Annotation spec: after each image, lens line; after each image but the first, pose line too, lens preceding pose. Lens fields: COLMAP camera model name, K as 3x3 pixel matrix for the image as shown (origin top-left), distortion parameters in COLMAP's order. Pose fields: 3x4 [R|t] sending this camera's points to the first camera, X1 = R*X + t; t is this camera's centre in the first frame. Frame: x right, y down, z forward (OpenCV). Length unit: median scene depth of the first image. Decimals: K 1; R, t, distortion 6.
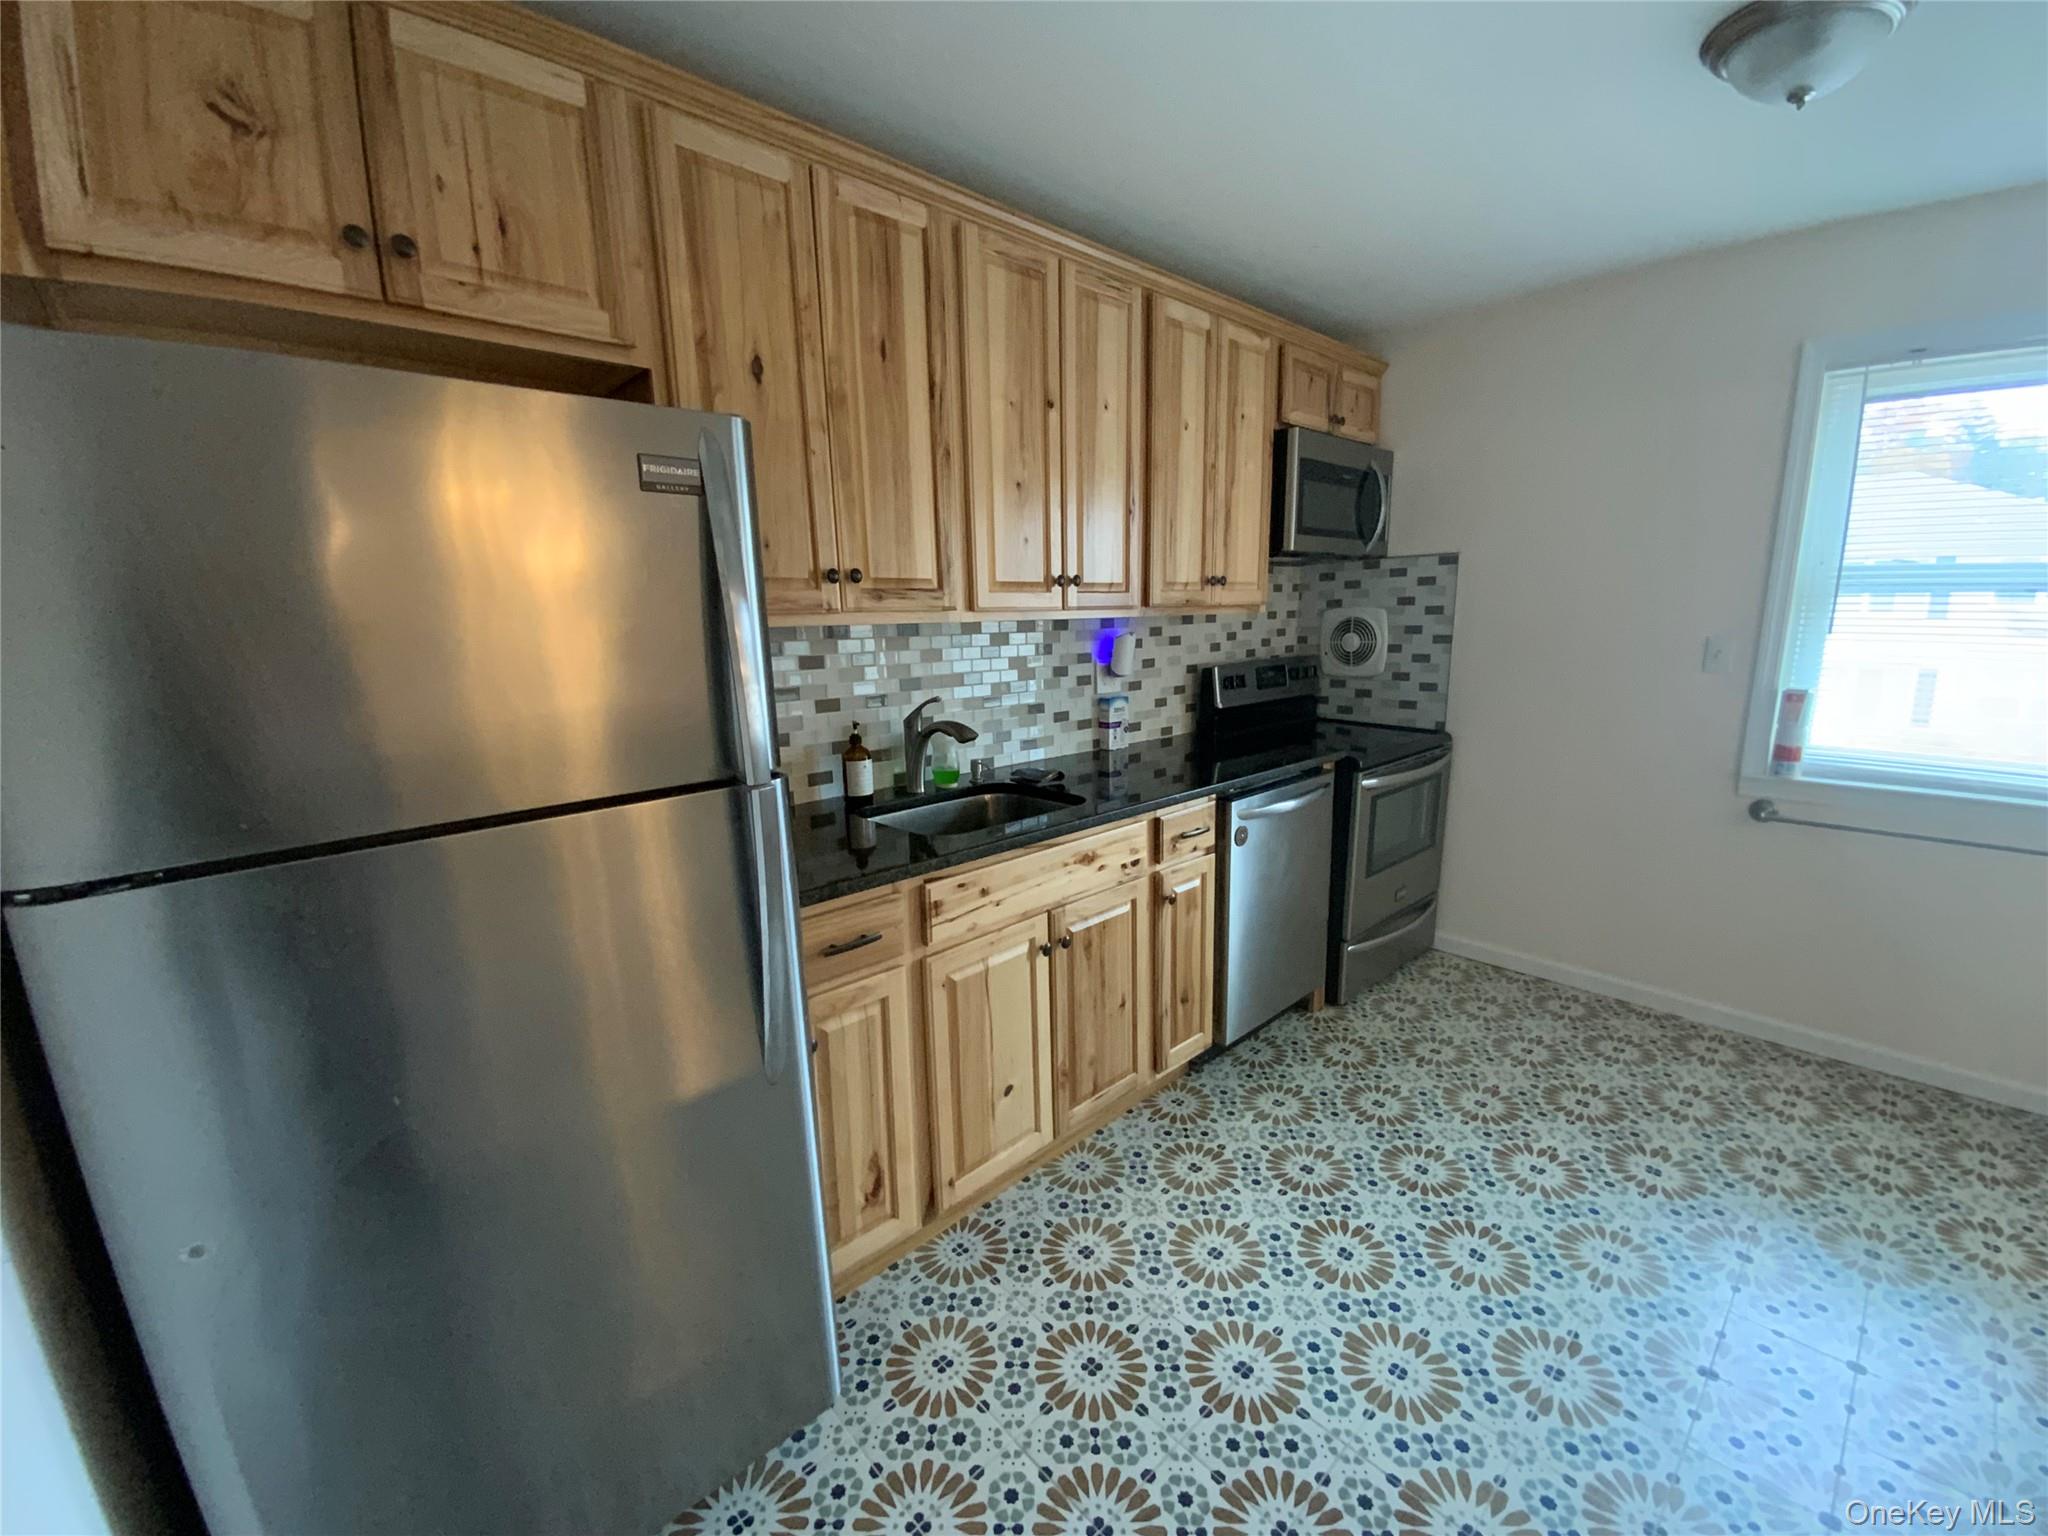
lens RADIAL K [[821.4, 0, 1015.1], [0, 821.4, 771.2], [0, 0, 1]] dist [-0.011603, -0.001050]
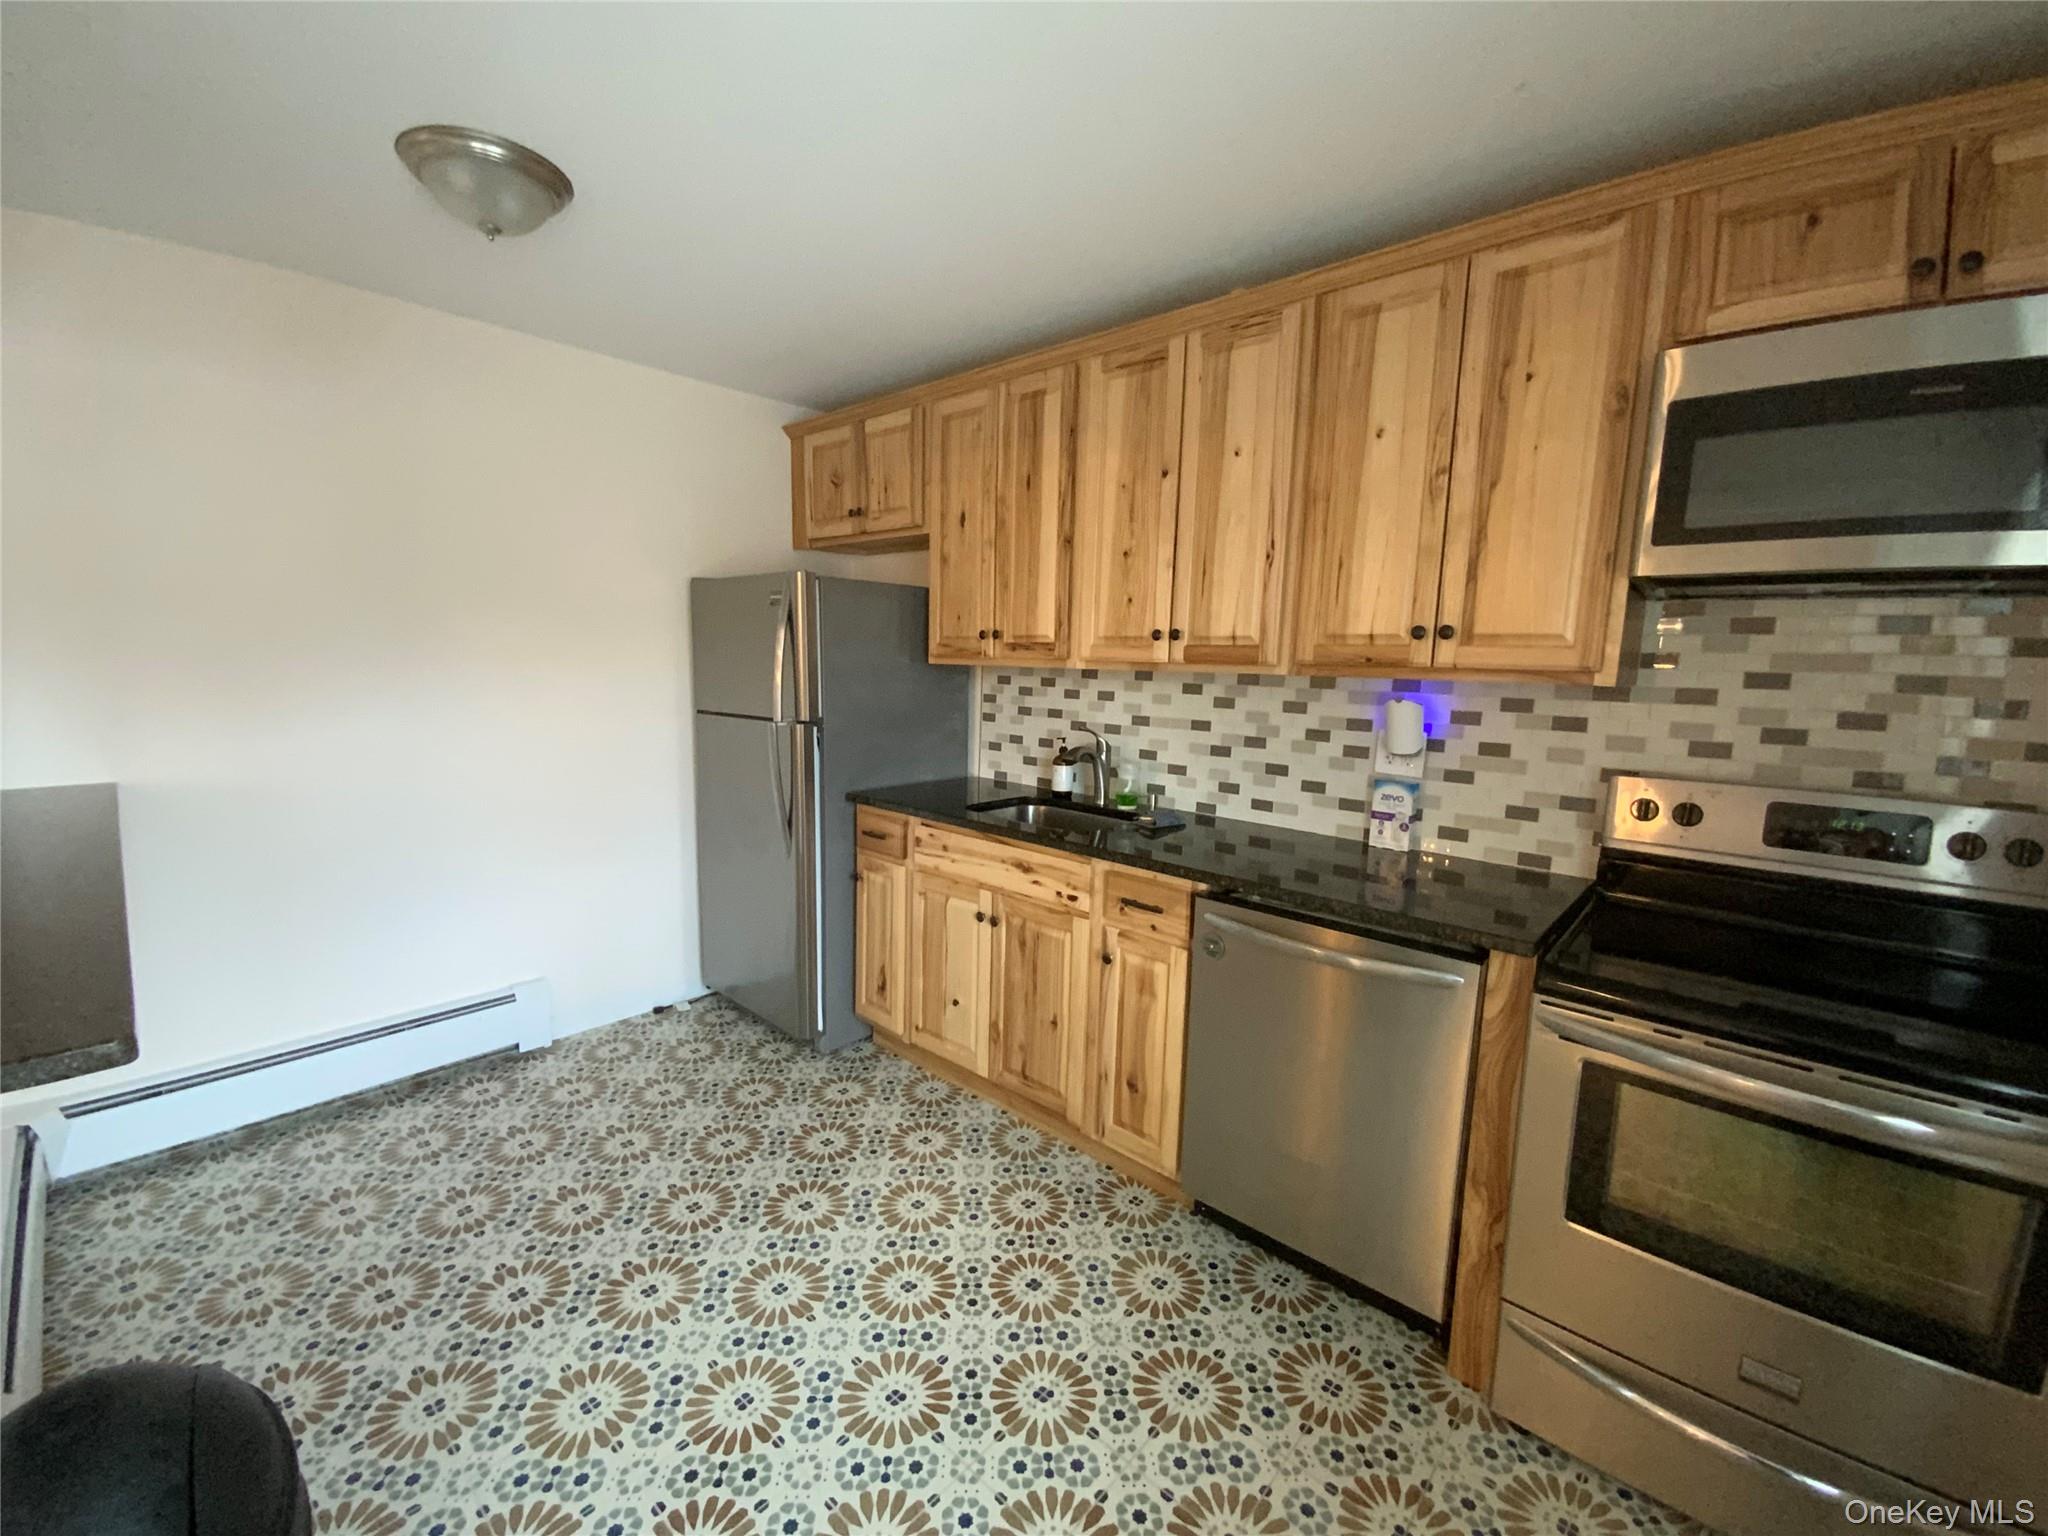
lens RADIAL K [[821.4, 0, 1032.1], [0, 821.4, 771.6], [0, 0, 1]] dist [-0.011603, -0.001050]
pose [[0.103114, 0.157103, -0.982184, 1.118617], [-0.216120, 0.967396, 0.132049, -0.168843], [0.970907, 0.198653, 0.133705, 0.747967]]
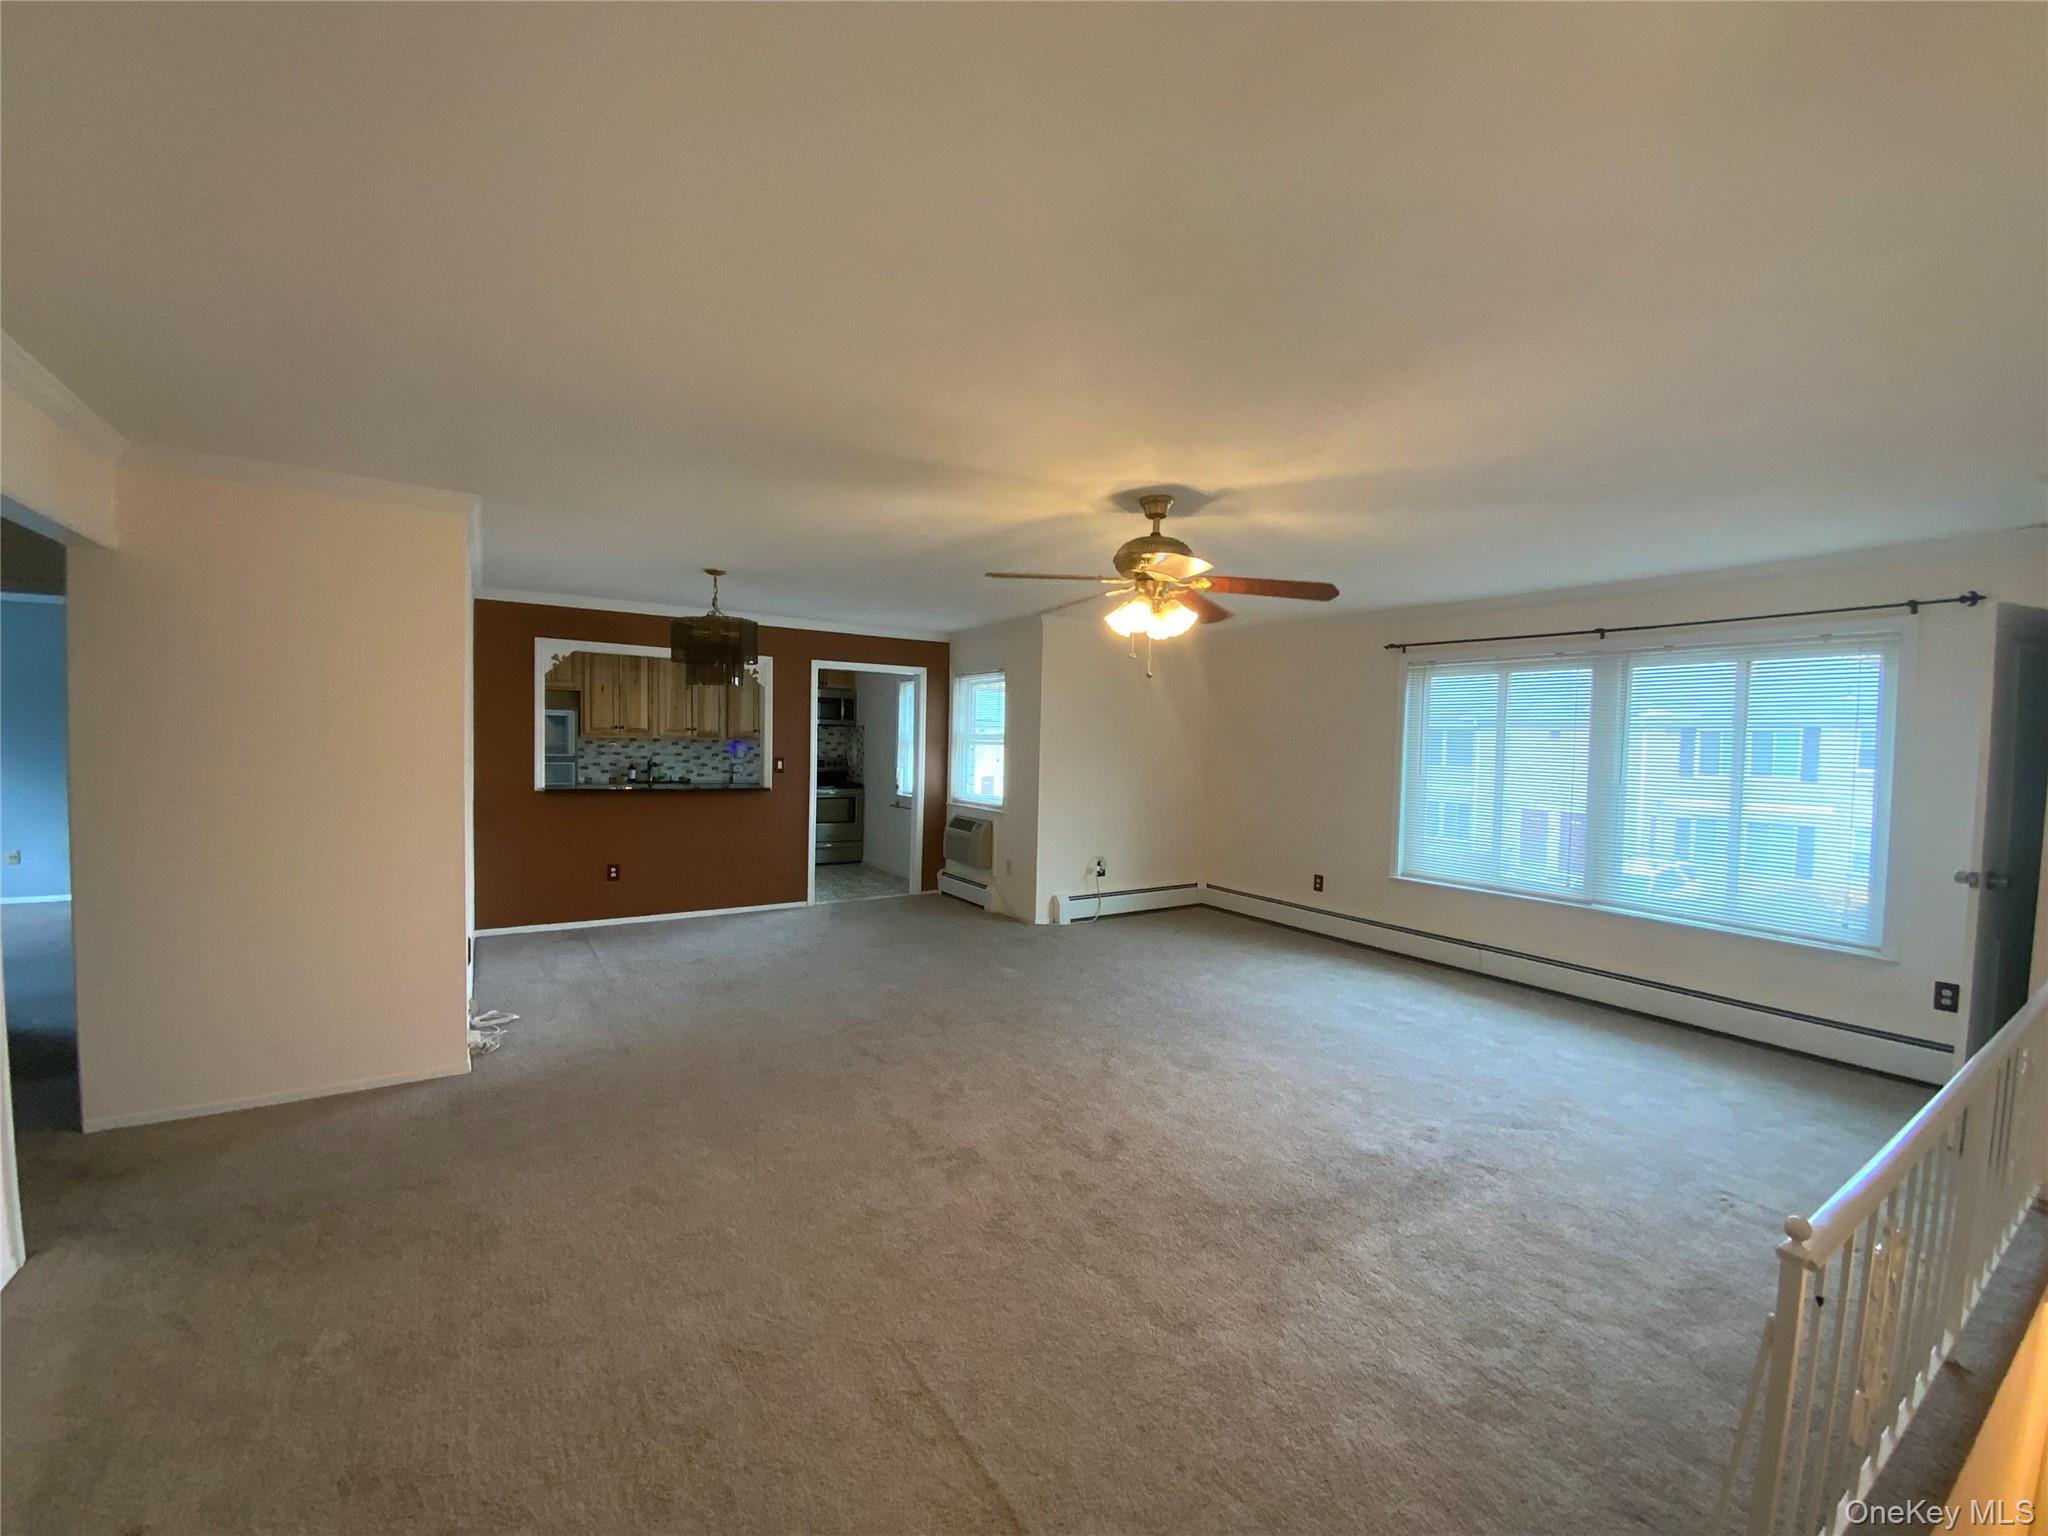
lens RADIAL K [[821.4, 0, 1035.9], [0, 821.4, 781.4], [0, 0, 1]] dist [-0.011603, -0.001050]
pose [[0.988852, 0.050719, -0.139994, 2.328136], [-0.070286, 0.987855, -0.138575, 0.457712], [0.131266, 0.146870, 0.980407, -2.690218]]
